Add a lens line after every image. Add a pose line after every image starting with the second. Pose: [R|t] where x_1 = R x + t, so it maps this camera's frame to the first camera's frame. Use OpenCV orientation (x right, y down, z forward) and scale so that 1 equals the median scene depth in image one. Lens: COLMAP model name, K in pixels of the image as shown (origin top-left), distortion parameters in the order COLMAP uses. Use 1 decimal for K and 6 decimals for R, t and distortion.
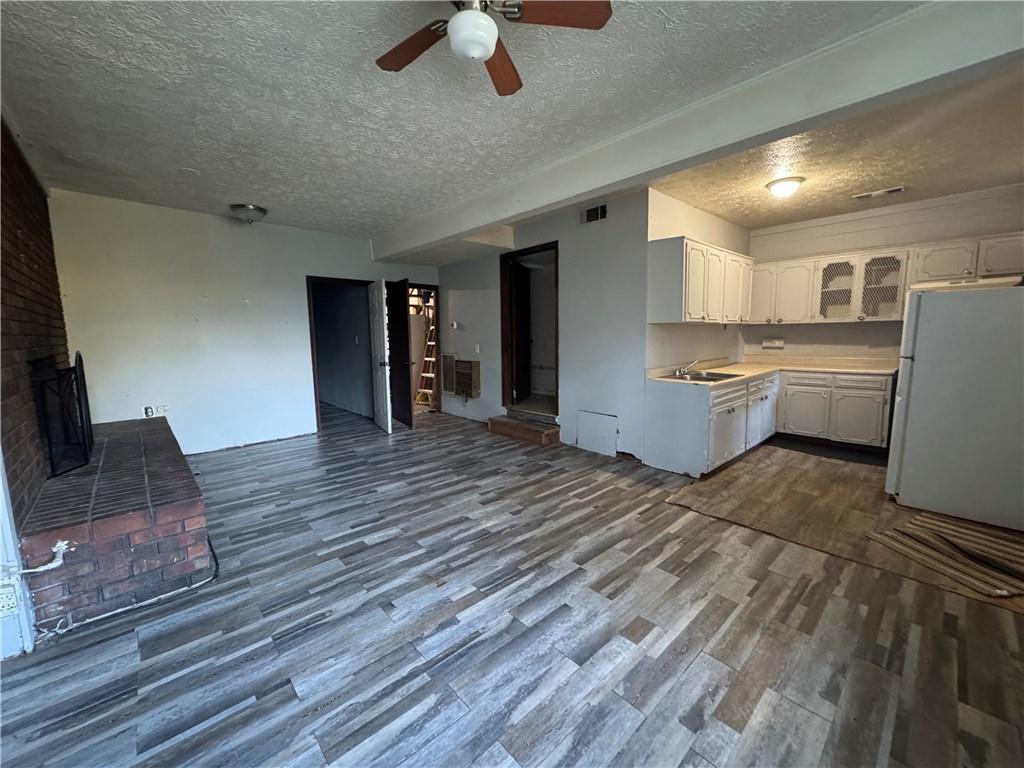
lens RADIAL K [[410.5, 0, 512.0], [0, 410.5, 384.0], [0, 0, 1]] dist [-0.002754, -0.000017]
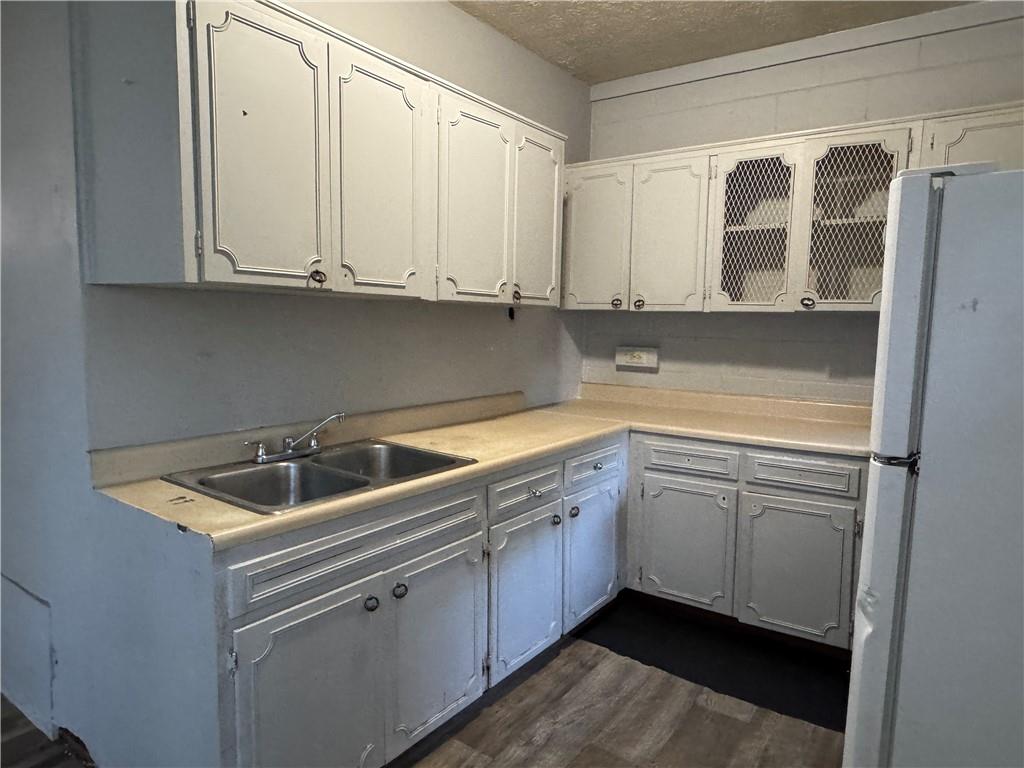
lens RADIAL K [[648.7, 0, 512.0], [0, 648.7, 384.0], [0, 0, 1]] dist [0.000120, -0.000148]
pose [[0.979125, 0.016193, 0.202613, 0.484643], [-0.011077, 0.999591, -0.026357, -0.068929], [-0.202957, 0.023563, 0.978904, 0.487691]]
